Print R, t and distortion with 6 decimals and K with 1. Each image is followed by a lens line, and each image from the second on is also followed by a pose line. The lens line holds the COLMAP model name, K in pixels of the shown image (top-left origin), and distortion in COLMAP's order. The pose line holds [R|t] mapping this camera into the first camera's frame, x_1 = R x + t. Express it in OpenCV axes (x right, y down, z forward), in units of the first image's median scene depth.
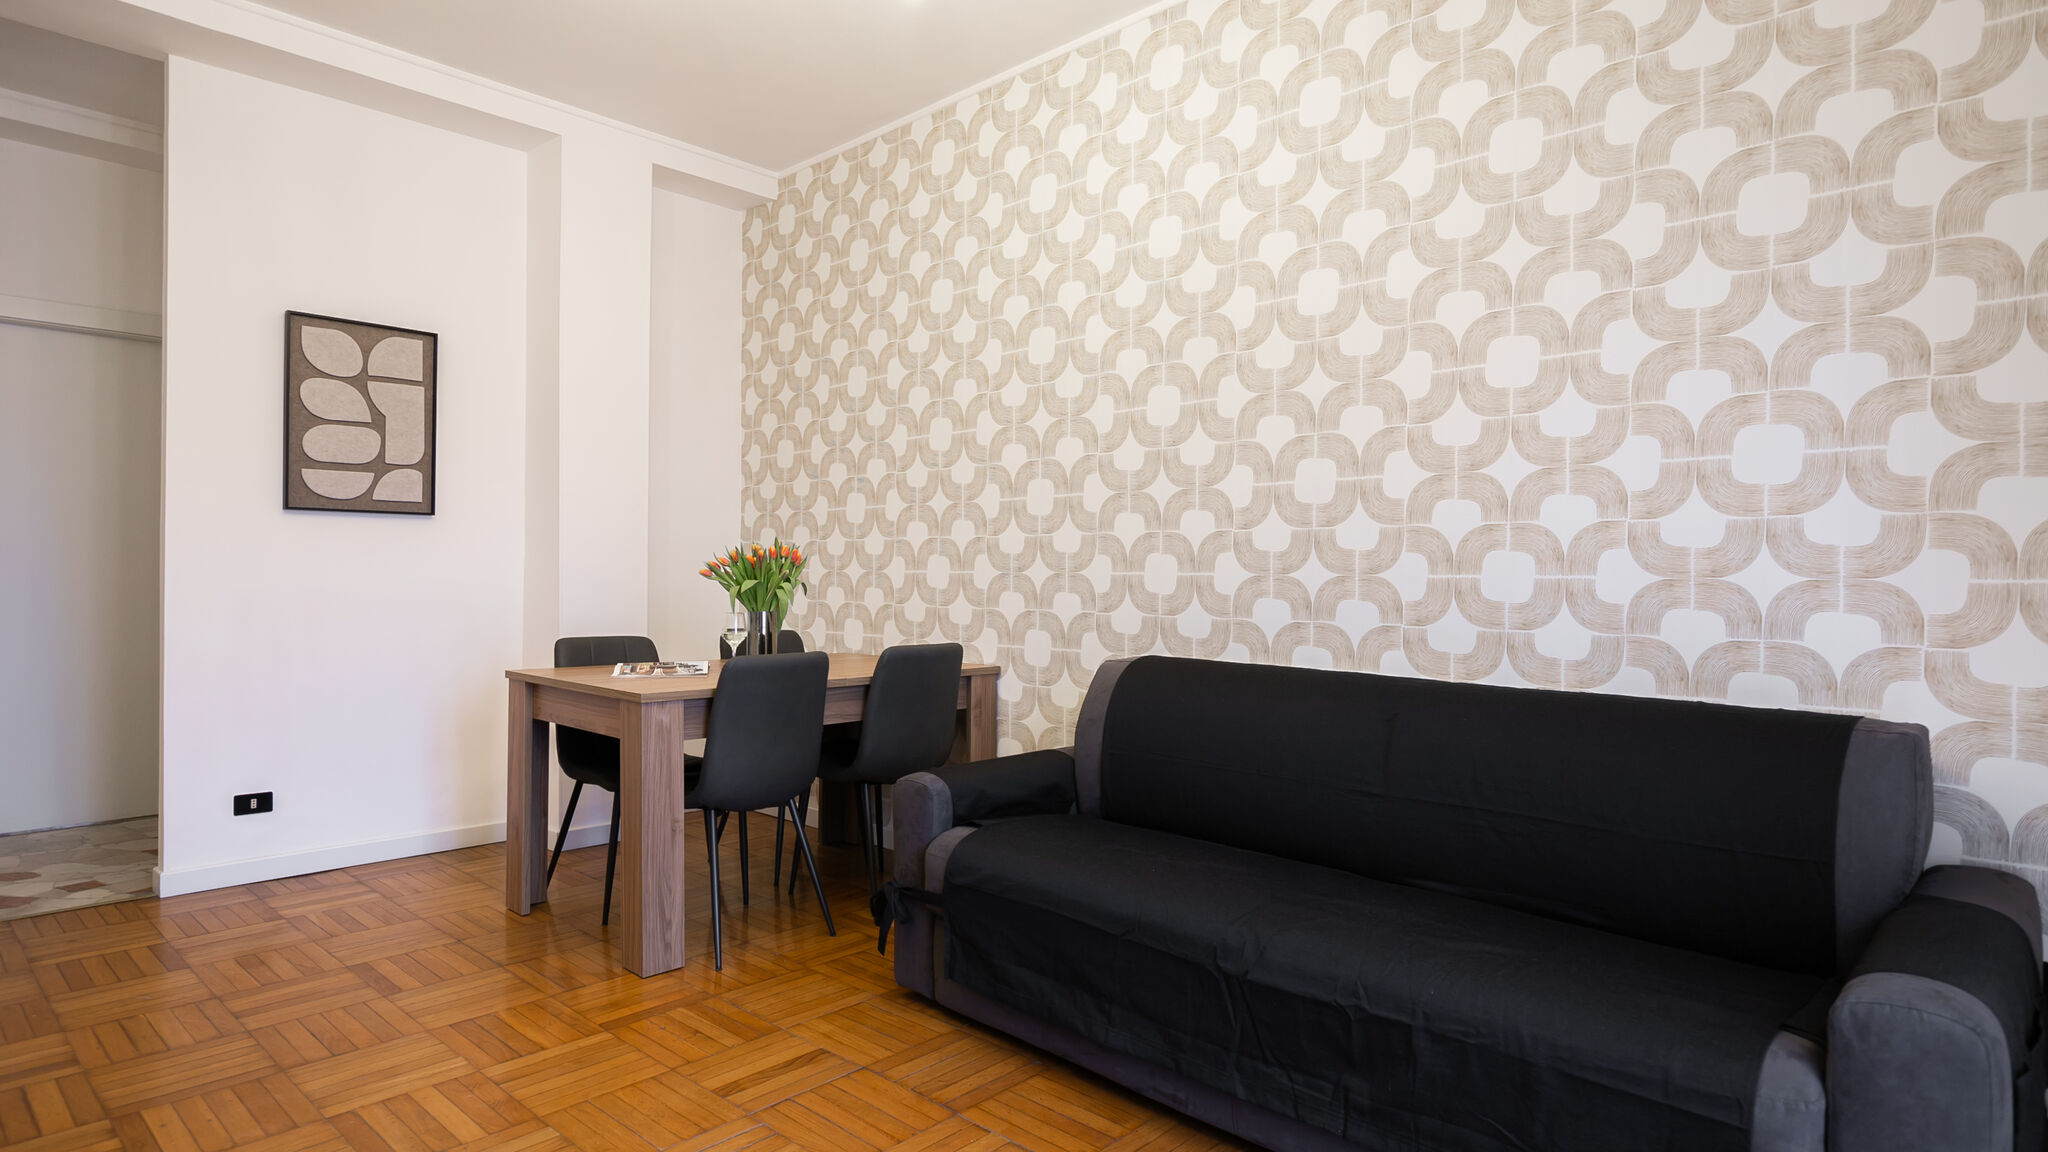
lens RADIAL K [[1098.5, 0, 1004.7], [0, 1098.5, 577.9], [0, 0, 1]] dist [-0.002453, 0.001677]
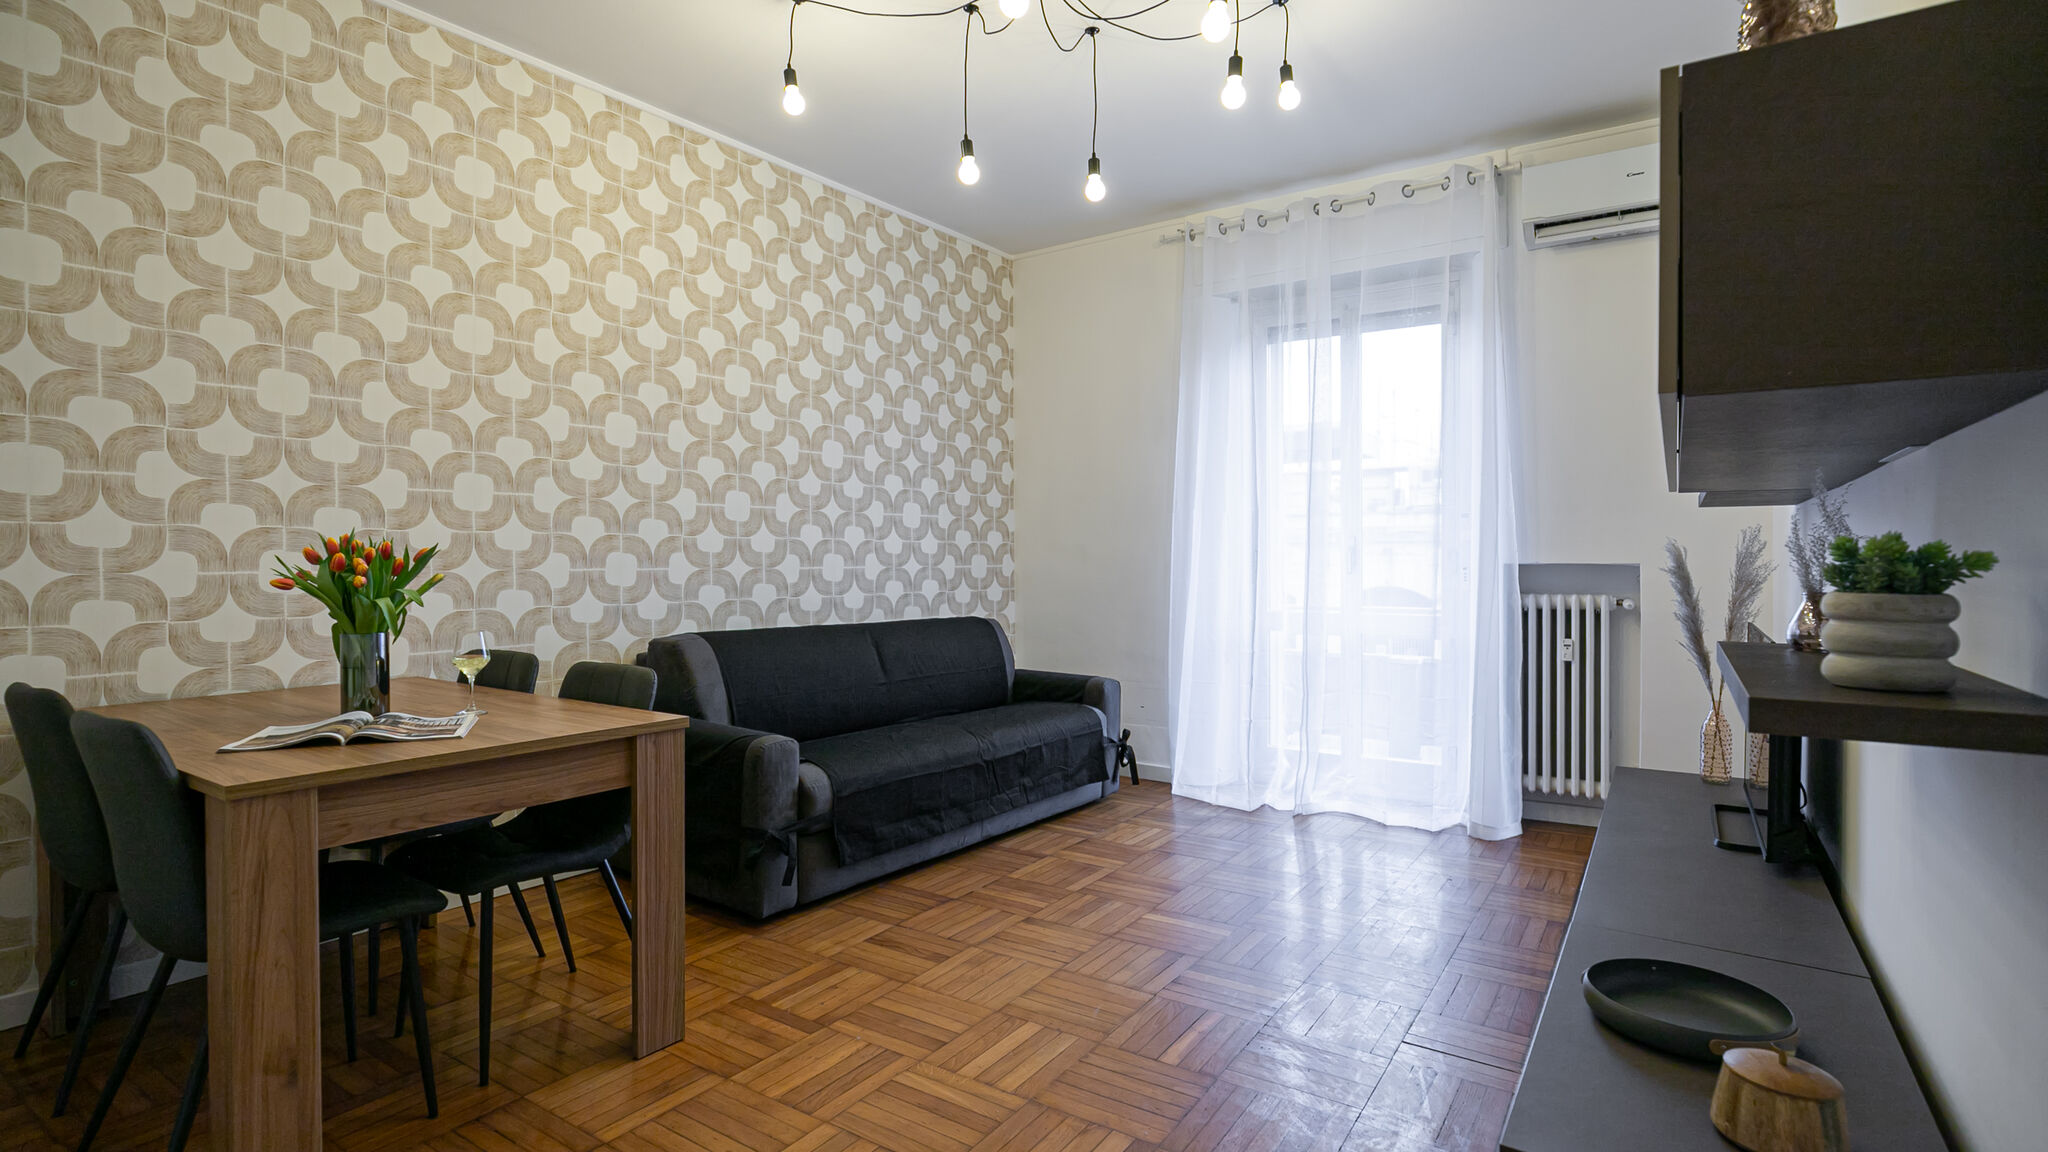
lens RADIAL K [[976.9, 0, 996.0], [0, 976.9, 568.8], [0, 0, 1]] dist [-0.016452, -0.000072]
pose [[-0.134086, -0.019285, 0.990782, -0.965070], [0.002320, 0.999802, 0.019775, -0.024474], [-0.990967, 0.004950, -0.134015, 0.729652]]
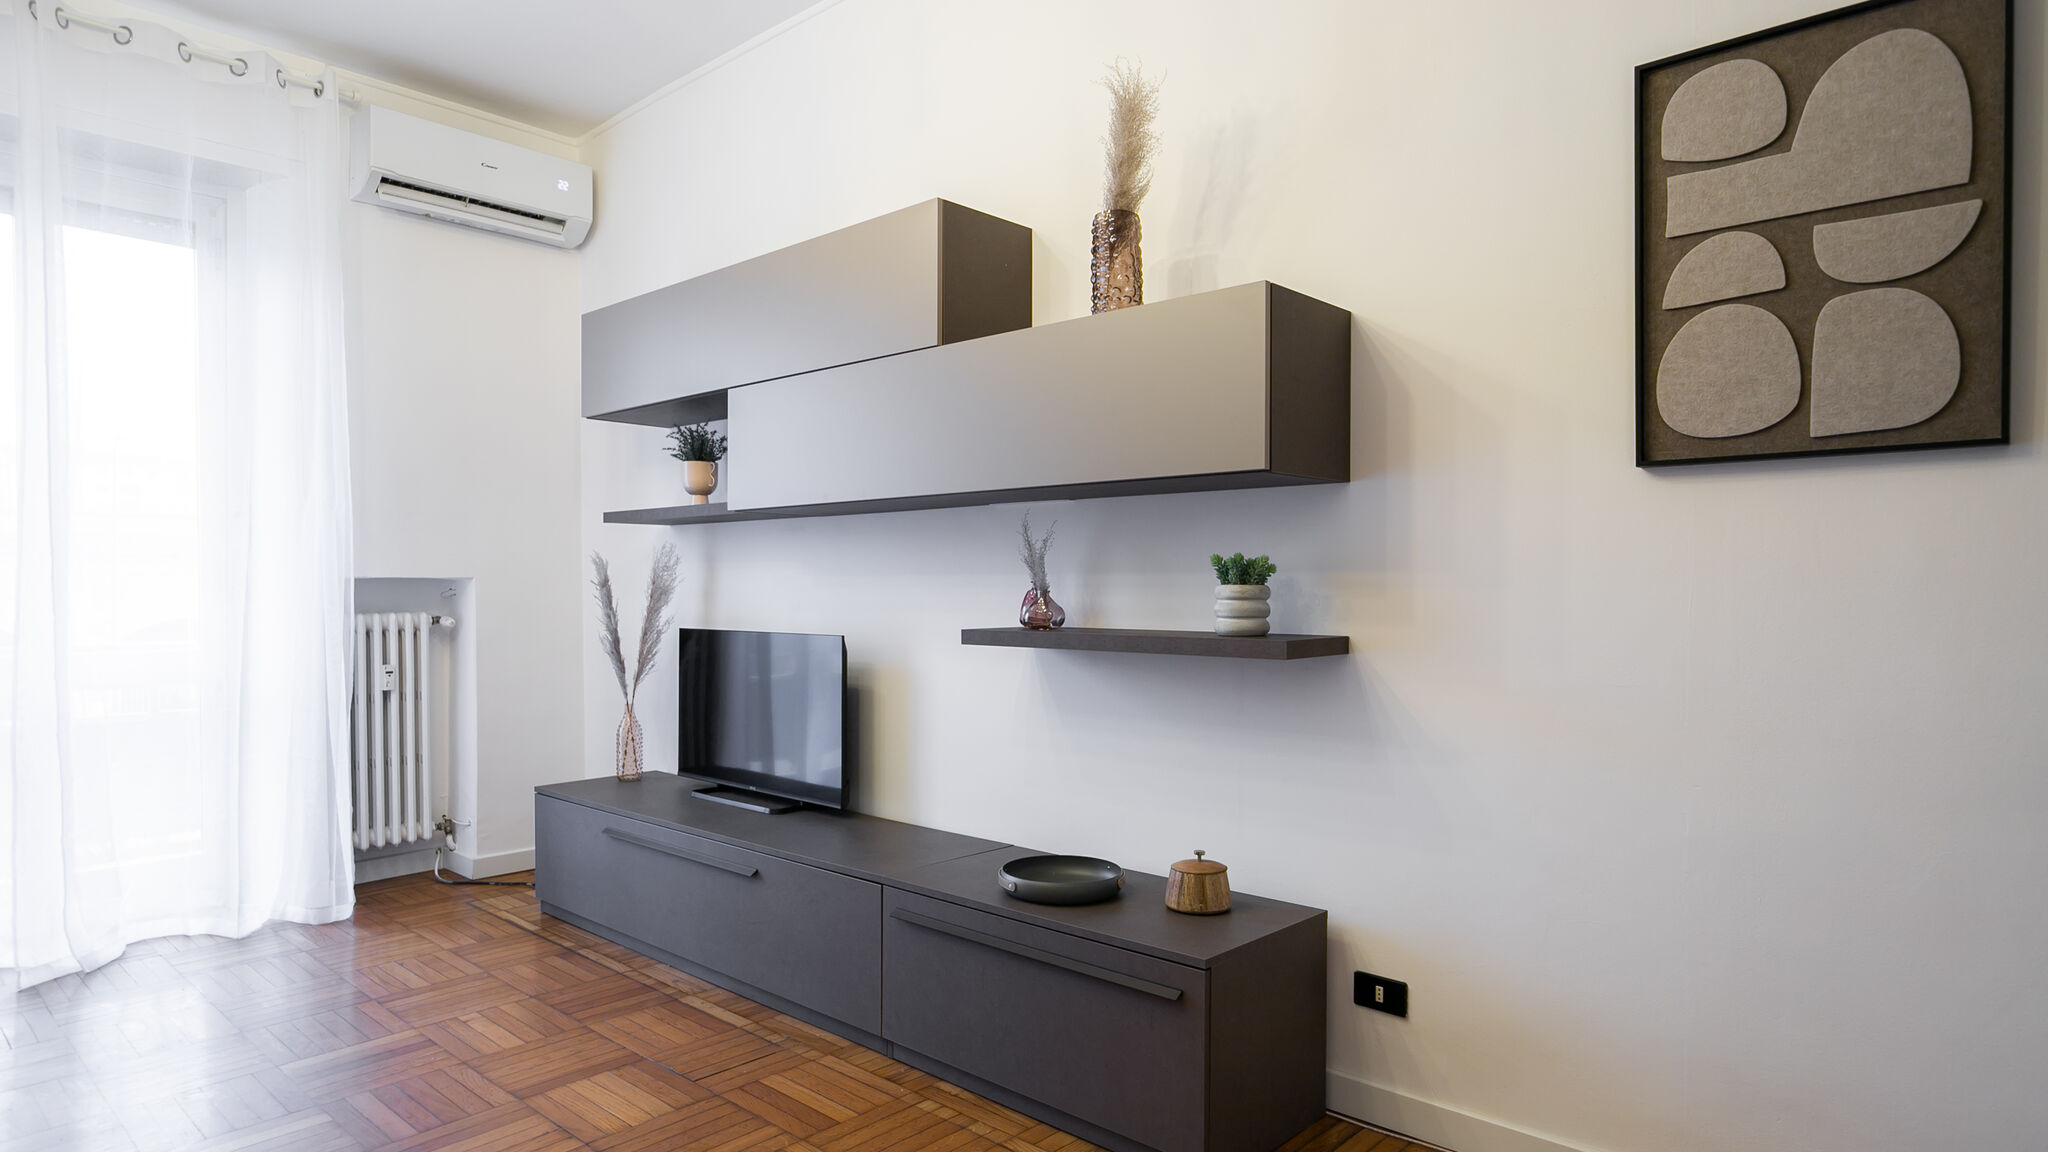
lens RADIAL K [[1166.8, 0, 1034.4], [0, 1166.8, 590.2], [0, 0, 1]] dist [0.001607, 0.001820]
pose [[-0.999917, -0.009961, -0.008185, -0.565213], [-0.010044, 0.999898, 0.010121, -0.012316], [0.008083, 0.010203, -0.999915, 1.108280]]
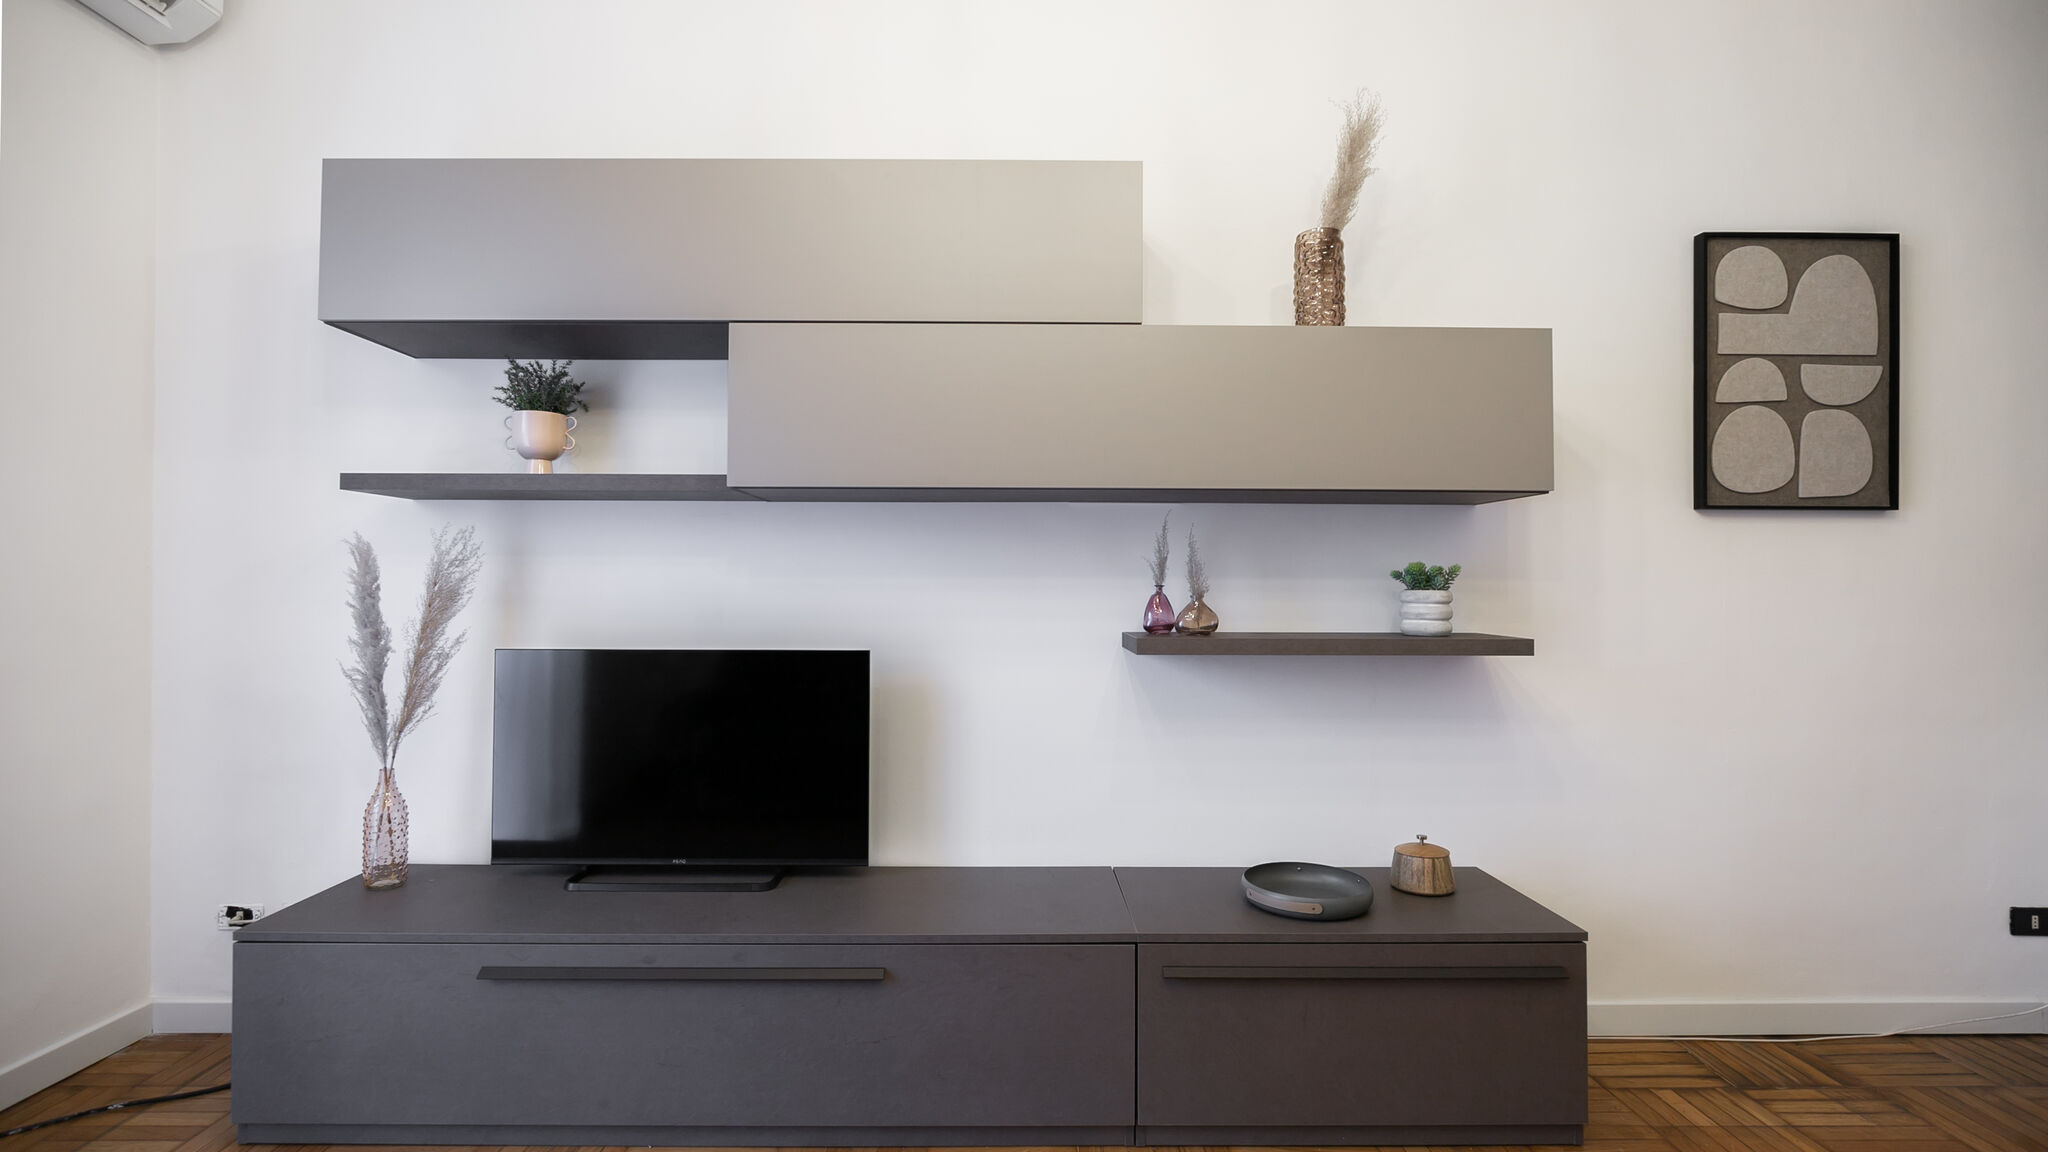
lens RADIAL K [[939.1, 0, 1032.9], [0, 939.1, 557.5], [0, 0, 1]] dist [-0.004573, 0.000274]
pose [[-0.725298, -0.032974, -0.687644, -0.059509], [-0.015056, 0.999373, -0.032041, -0.007351], [0.688270, -0.012885, -0.725340, 0.680187]]
